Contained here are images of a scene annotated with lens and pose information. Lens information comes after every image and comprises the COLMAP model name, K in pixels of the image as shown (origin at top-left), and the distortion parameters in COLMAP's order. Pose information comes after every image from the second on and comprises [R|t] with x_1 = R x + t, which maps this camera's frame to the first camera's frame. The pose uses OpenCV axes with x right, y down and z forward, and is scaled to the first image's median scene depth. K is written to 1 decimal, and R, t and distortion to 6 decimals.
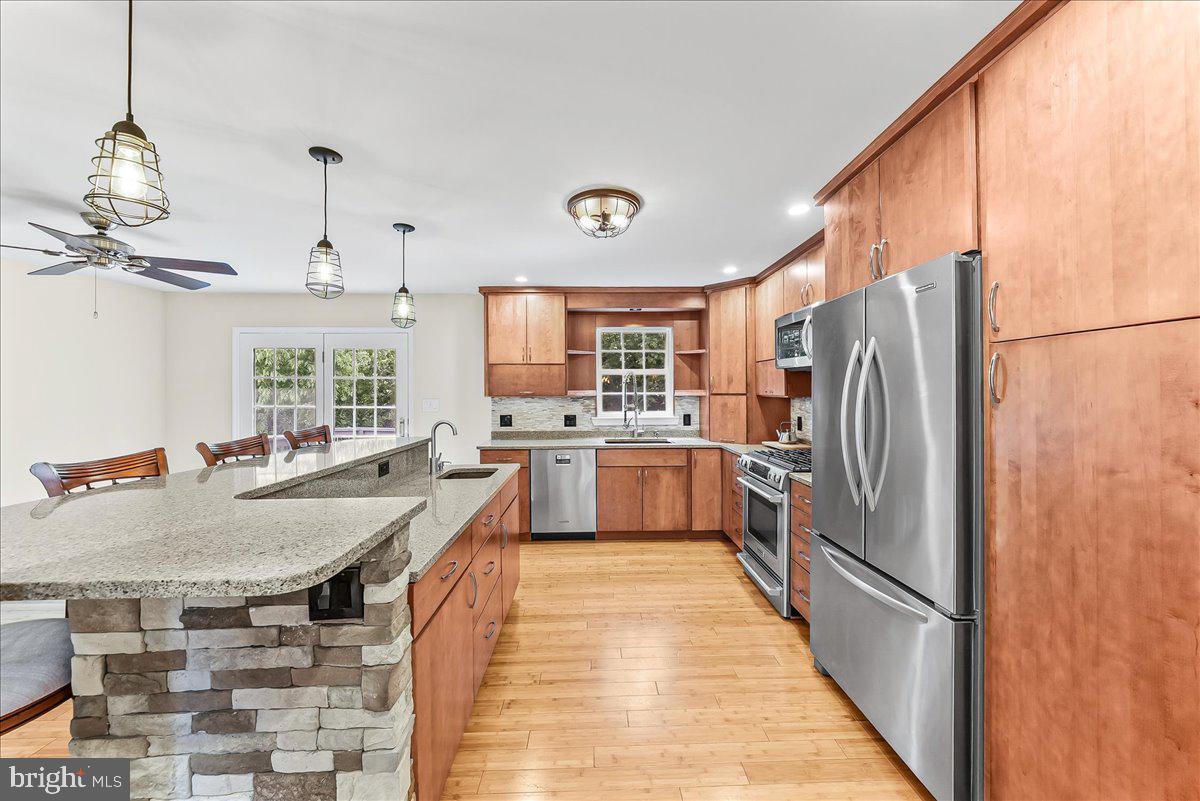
lens RADIAL K [[439.9, 0, 604.1], [0, 439.9, 388.6], [0, 0, 1]] dist [-0.014176, 0.000012]
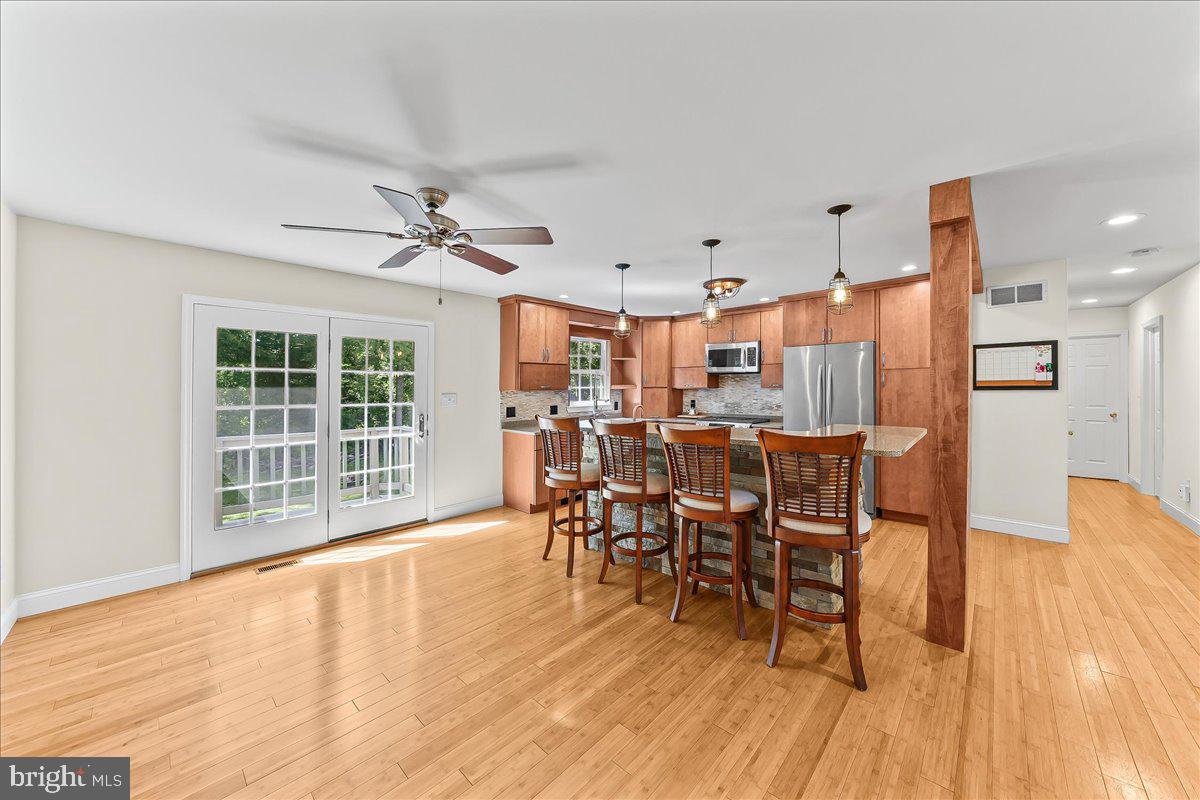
lens RADIAL K [[425.9, 0, 603.0], [0, 425.9, 384.7], [0, 0, 1]] dist [-0.017213, -0.000044]
pose [[0.701396, 0.000600, 0.712771, -0.898064], [0.001994, 0.999994, -0.002803, 0.006207], [-0.712769, 0.003387, 0.701391, 0.063799]]
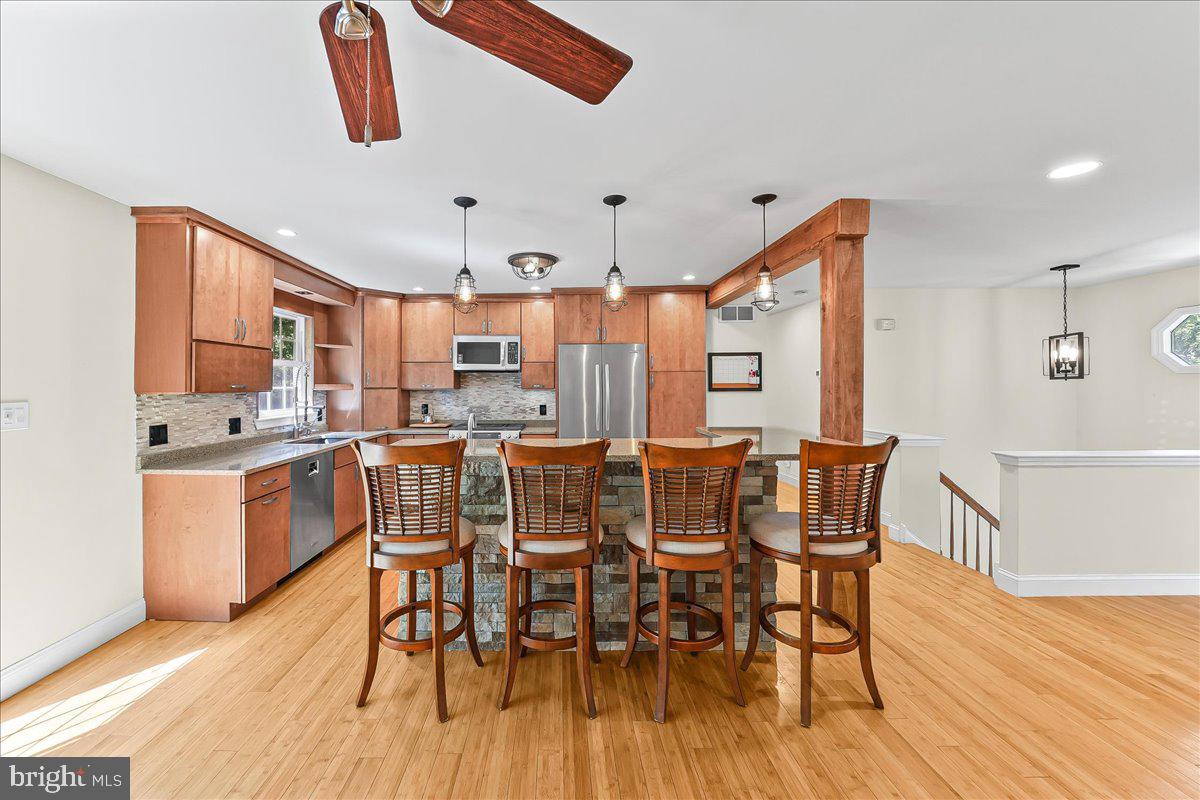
lens RADIAL K [[457.1, 0, 552.2], [0, 457.1, 383.9], [0, 0, 1]] dist [-0.011795, 0.000715]
pose [[0.041370, 0.007084, 0.999119, -0.859078], [-0.004202, 0.999967, -0.006916, 0.008081], [-0.999135, -0.003912, 0.041399, 0.484604]]
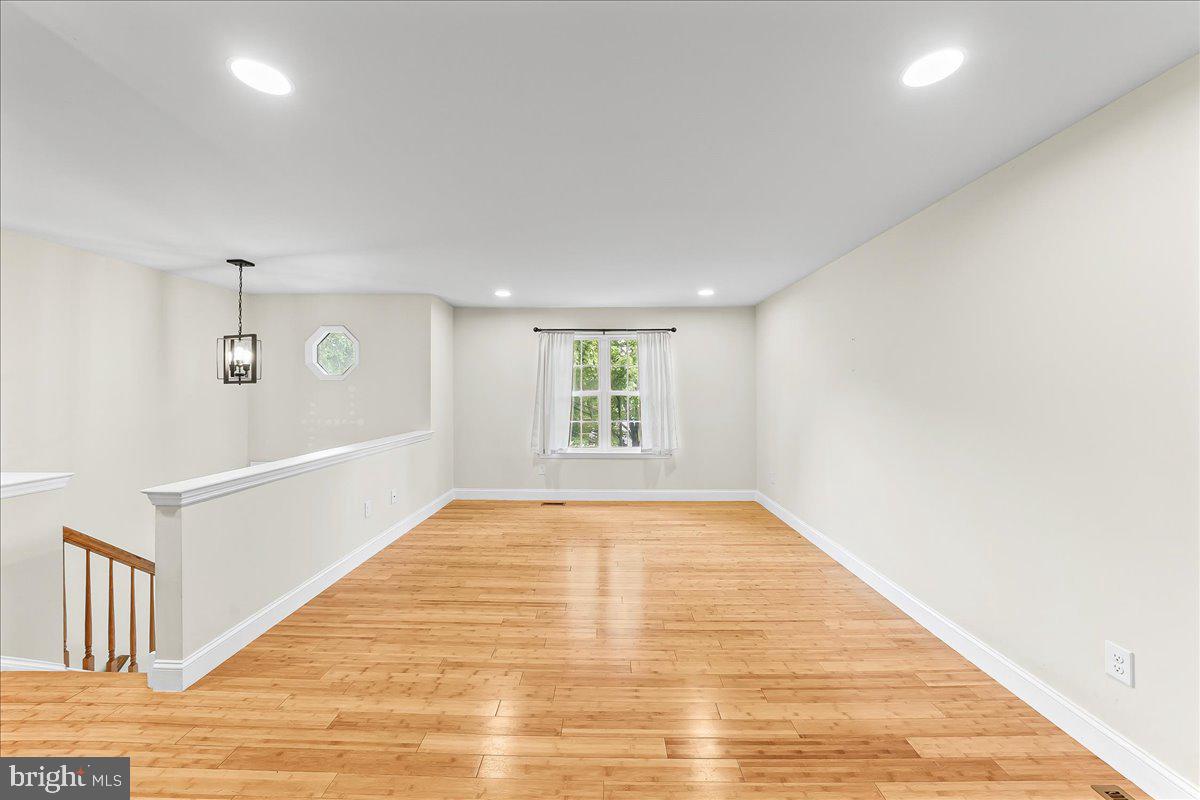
lens RADIAL K [[422.9, 0, 601.8], [0, 422.9, 387.4], [0, 0, 1]] dist [-0.012185, 0.000126]
pose [[-0.999042, 0.001748, 0.043732, -0.615999], [0.001192, 0.999918, -0.012719, 0.006018], [-0.043750, -0.012654, -0.998962, 0.237234]]
